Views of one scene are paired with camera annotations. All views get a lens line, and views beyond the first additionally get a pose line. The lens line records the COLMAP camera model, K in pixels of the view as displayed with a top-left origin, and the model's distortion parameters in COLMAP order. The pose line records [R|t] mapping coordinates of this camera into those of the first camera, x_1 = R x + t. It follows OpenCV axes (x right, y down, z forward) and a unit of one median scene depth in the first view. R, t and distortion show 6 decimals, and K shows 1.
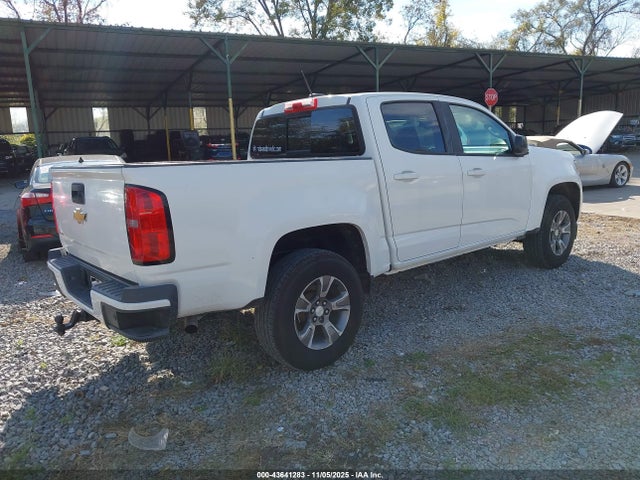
lens RADIAL K [[517.6, 0, 318.1], [0, 517.6, 240.7], [0, 0, 1]] dist [0.071051, -0.114017]
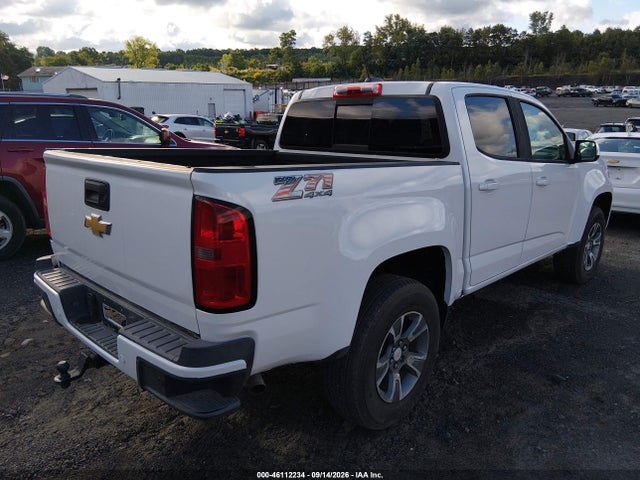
lens RADIAL K [[506.1, 0, 323.8], [0, 506.1, 241.9], [0, 0, 1]] dist [0.040959, -0.033961]
pose [[0.990807, 0.043574, 0.128070, -0.215175], [-0.050235, 0.997523, 0.049244, -0.068095], [-0.125607, -0.055225, 0.990542, 0.238228]]
